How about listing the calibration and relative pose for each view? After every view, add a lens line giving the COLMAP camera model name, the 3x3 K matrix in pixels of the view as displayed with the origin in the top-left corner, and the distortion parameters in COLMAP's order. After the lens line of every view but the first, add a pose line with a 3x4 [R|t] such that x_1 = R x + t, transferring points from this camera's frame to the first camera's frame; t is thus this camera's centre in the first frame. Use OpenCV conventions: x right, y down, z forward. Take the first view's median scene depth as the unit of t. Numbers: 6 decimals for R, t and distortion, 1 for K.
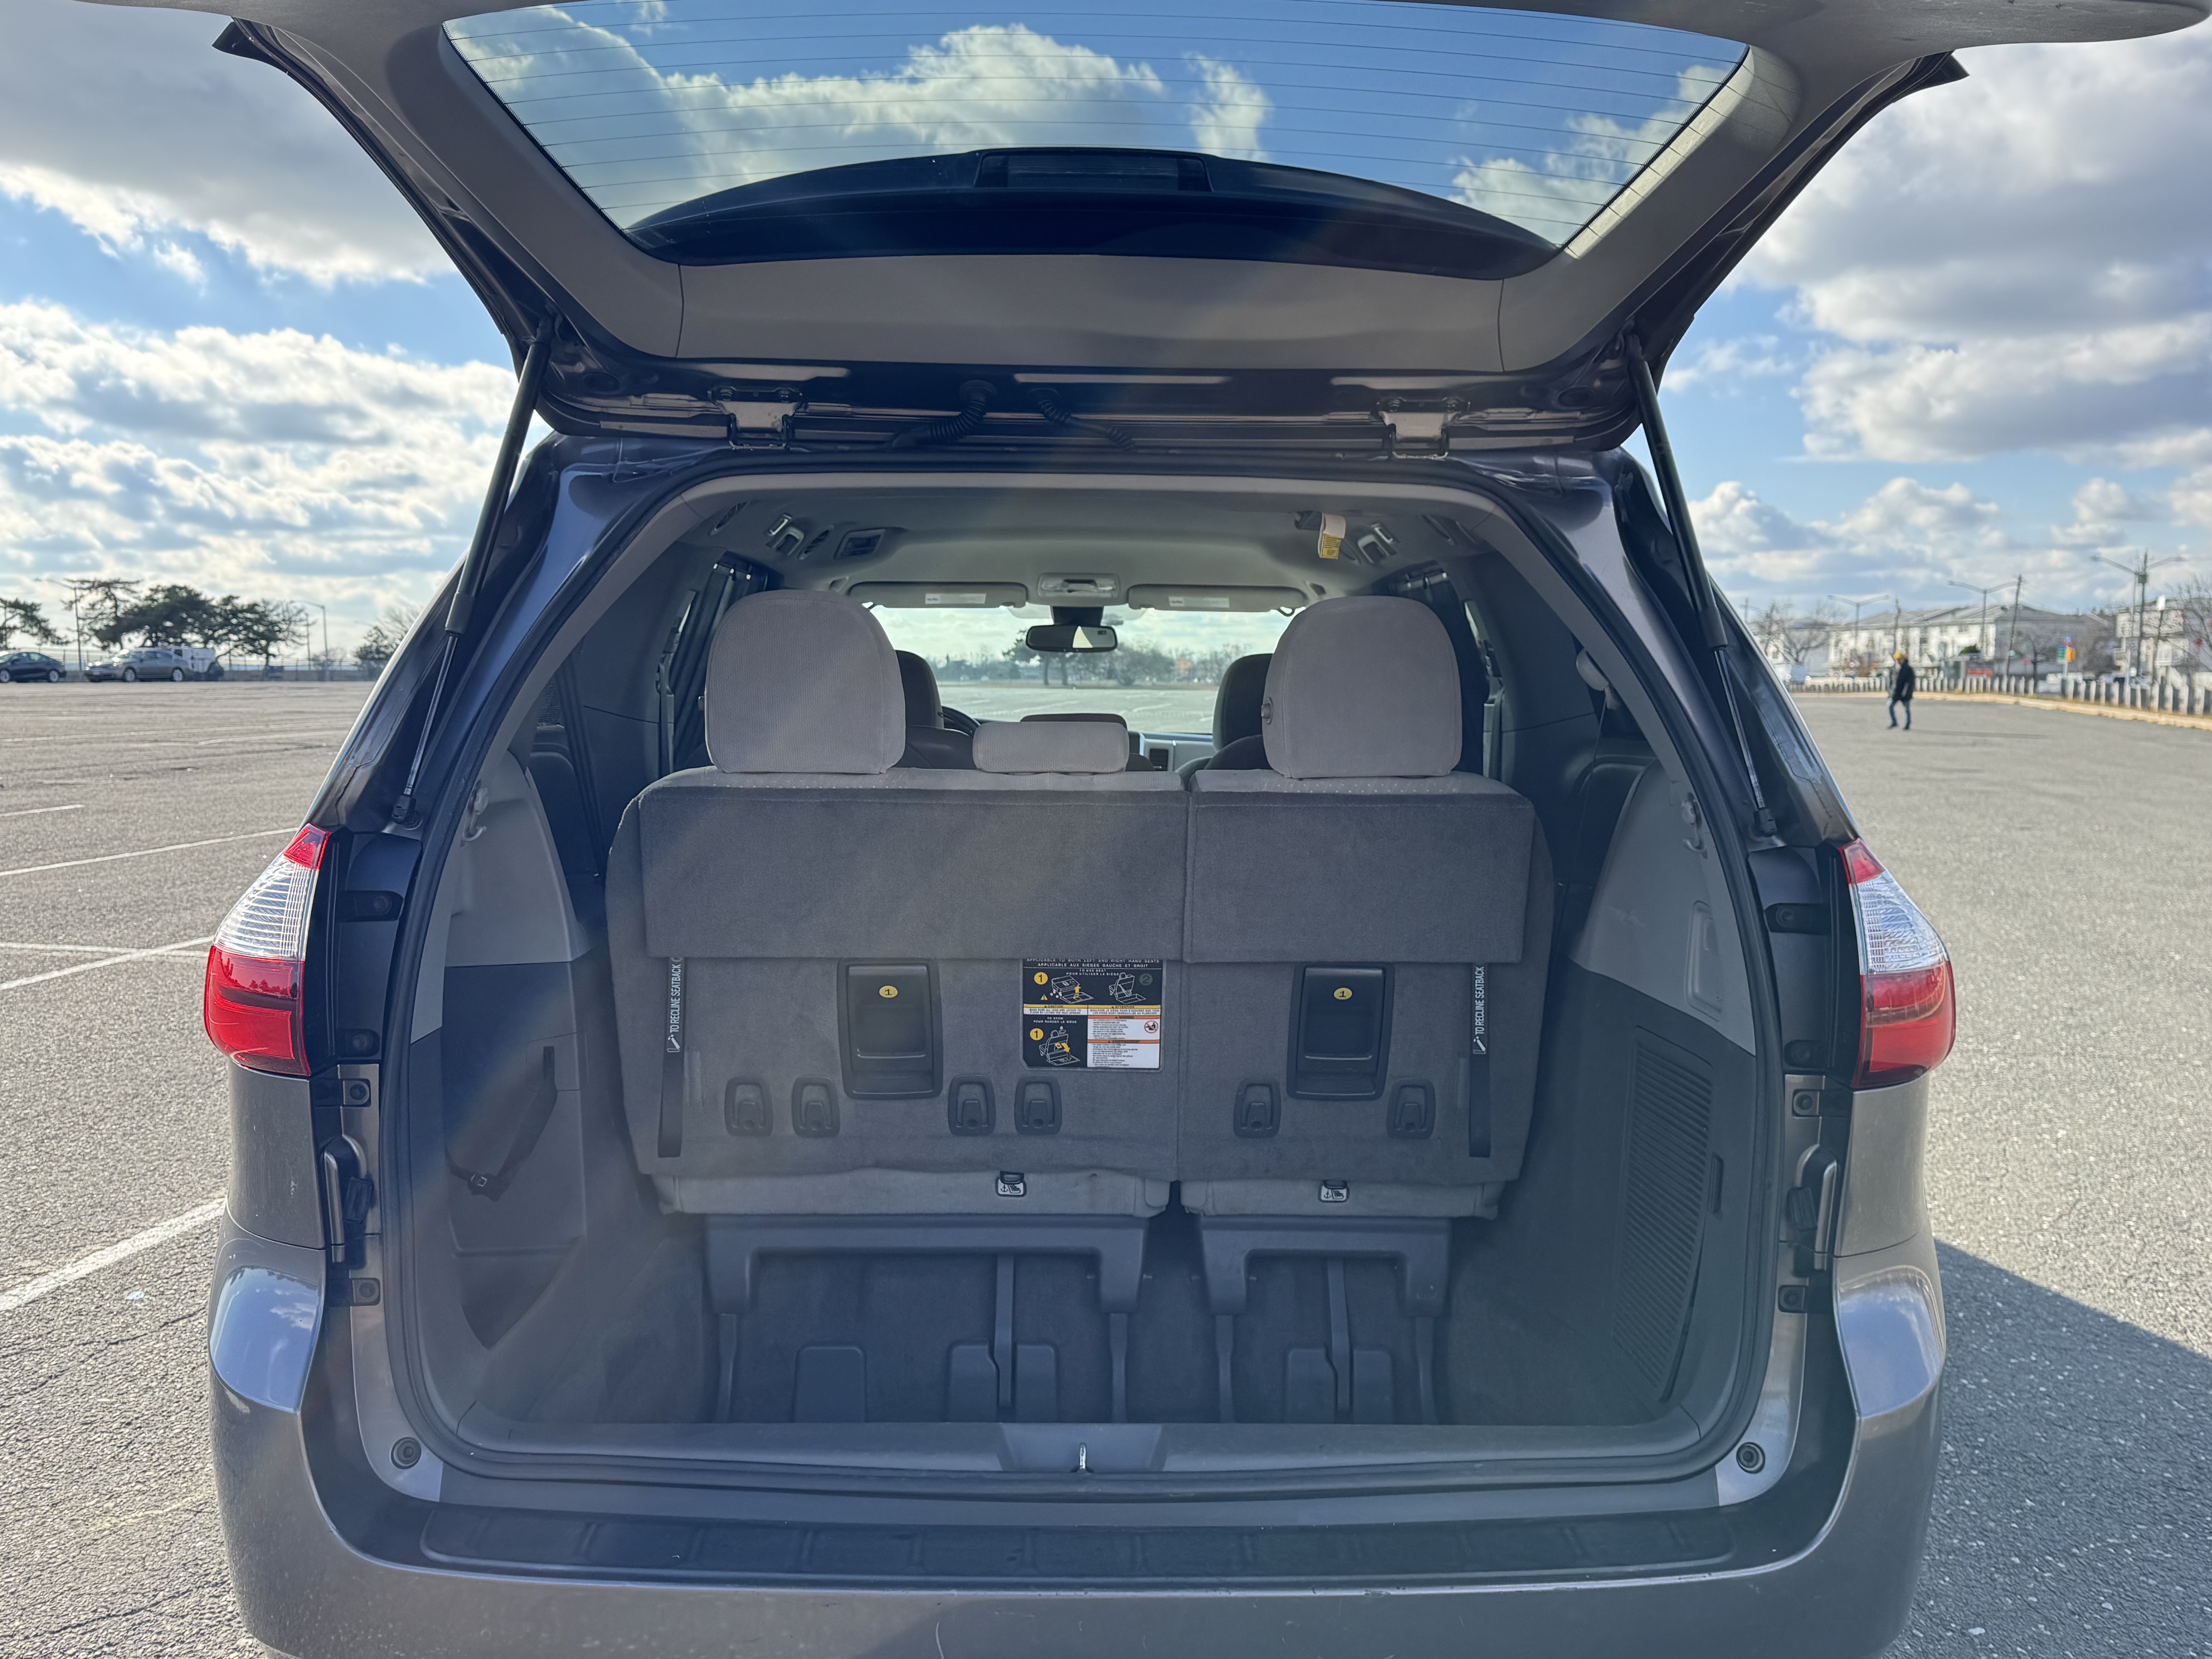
lens RADIAL K [[1775.1, 0, 1105.9], [0, 1775.1, 824.4], [0, 0, 1]] dist [0.056920, -0.093369]
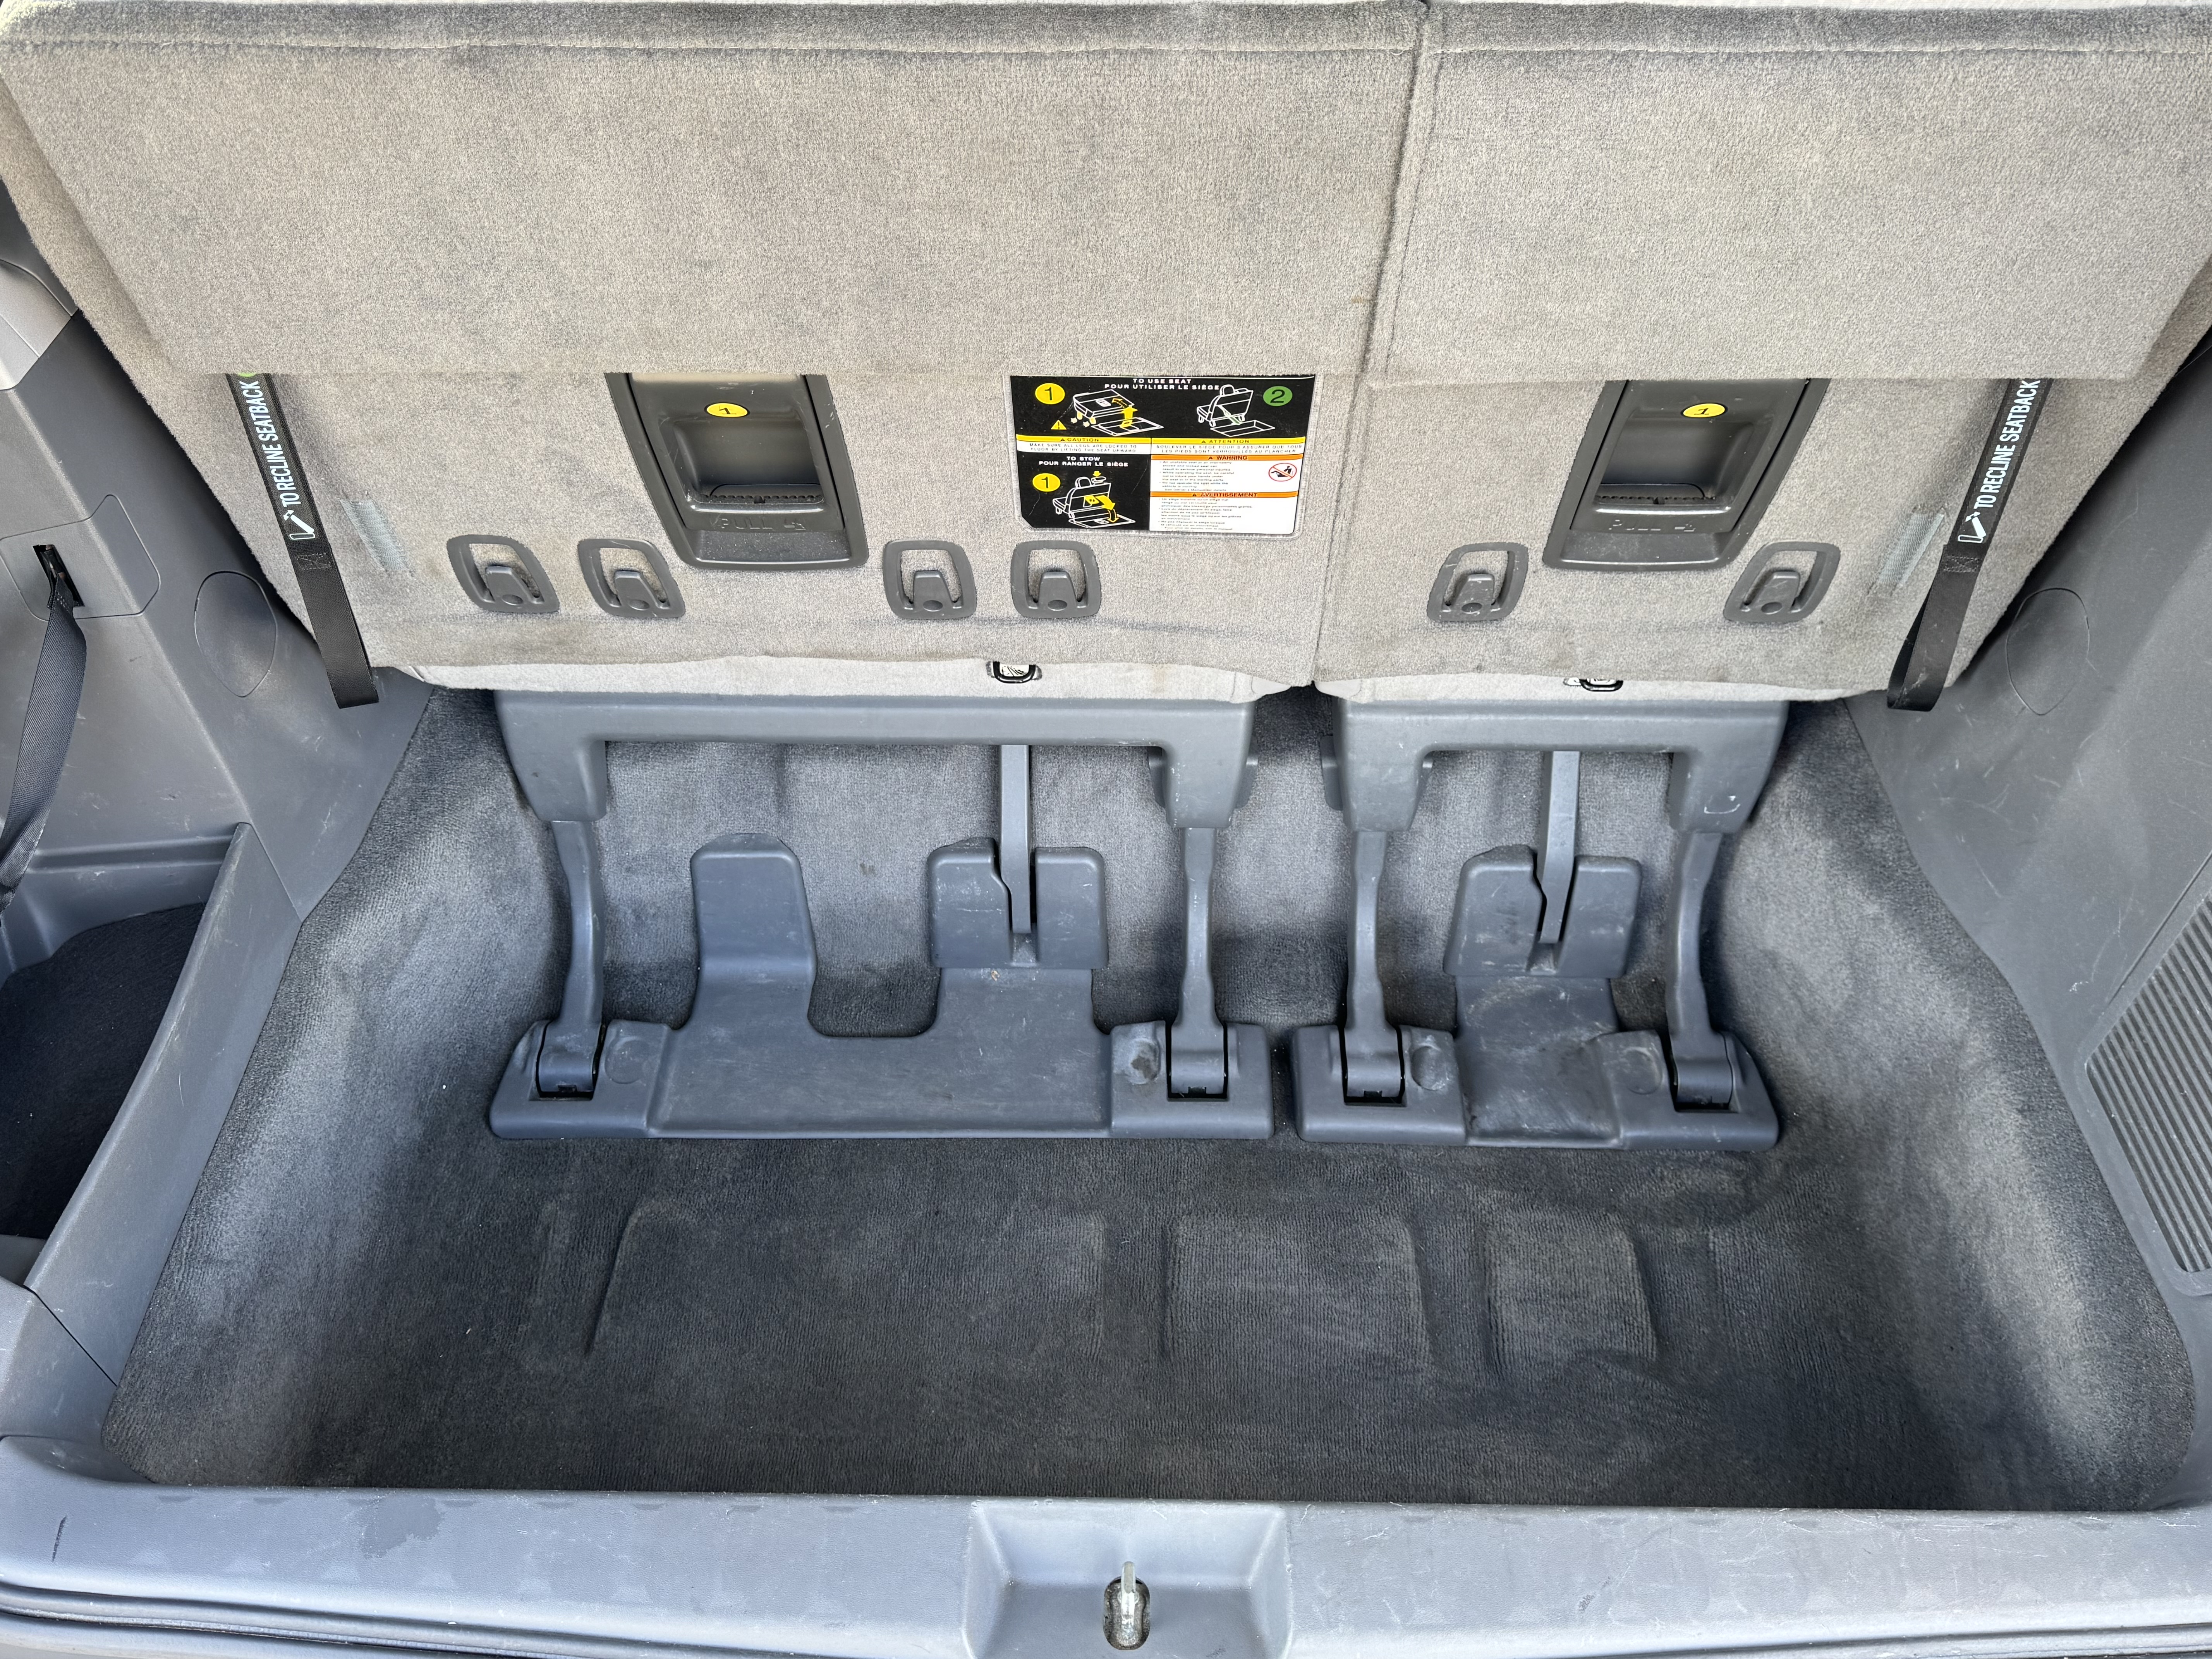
lens RADIAL K [[1775.1, 0, 1109.2], [0, 1775.1, 841.6], [0, 0, 1]] dist [0.056920, -0.093369]
pose [[0.999249, 0.017312, -0.034653, -0.003144], [0.009660, 0.754948, 0.655713, -0.125739], [0.037512, -0.655556, 0.754214, 0.562665]]
